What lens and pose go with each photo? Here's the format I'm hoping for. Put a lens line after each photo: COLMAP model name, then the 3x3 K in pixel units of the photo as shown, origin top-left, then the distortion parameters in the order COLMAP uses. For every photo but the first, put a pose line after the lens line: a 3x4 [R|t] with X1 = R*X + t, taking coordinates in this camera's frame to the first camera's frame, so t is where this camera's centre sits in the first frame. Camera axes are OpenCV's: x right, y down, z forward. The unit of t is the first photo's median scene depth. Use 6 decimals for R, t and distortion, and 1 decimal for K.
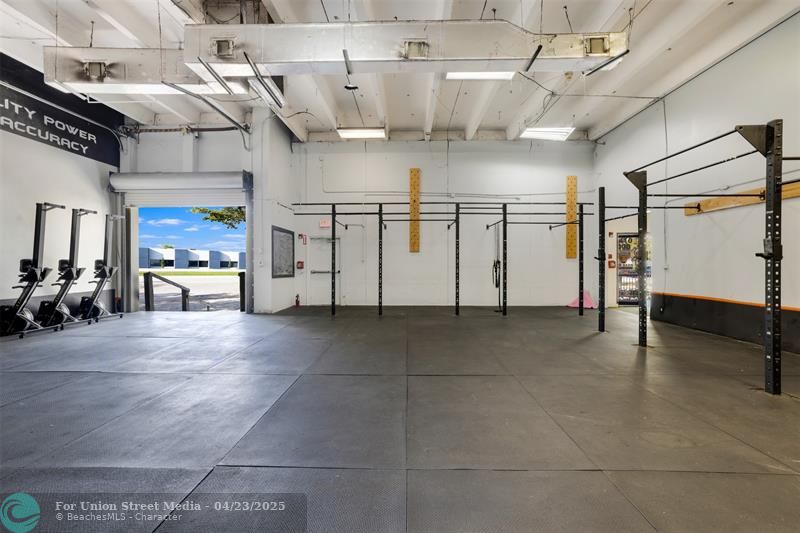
lens RADIAL K [[339.5, 0, 401.4], [0, 339.5, 260.4], [0, 0, 1]] dist [-0.008657, 0.001674]
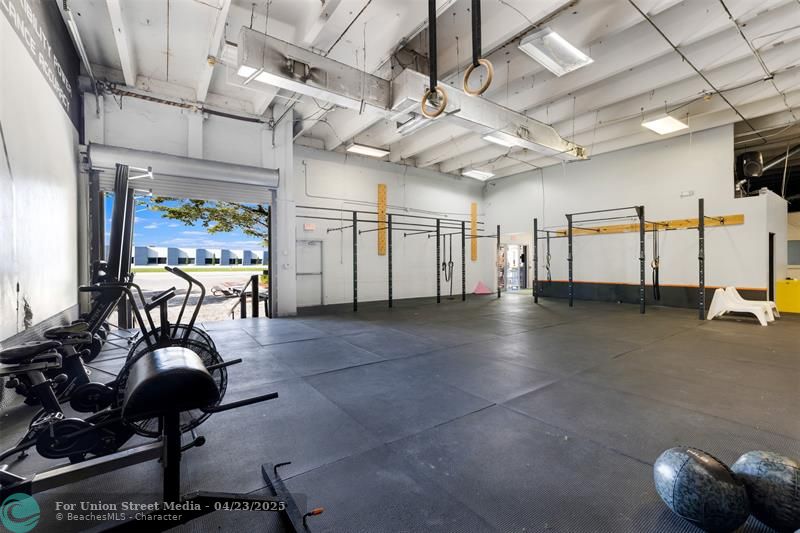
lens RADIAL K [[339.5, 0, 400.5], [0, 339.5, 265.8], [0, 0, 1]] dist [-0.008657, 0.001674]
pose [[0.804072, -0.011679, 0.594417, -0.741845], [0.004857, 0.999903, 0.013076, -0.002342], [-0.594512, -0.007627, 0.804051, 0.016615]]
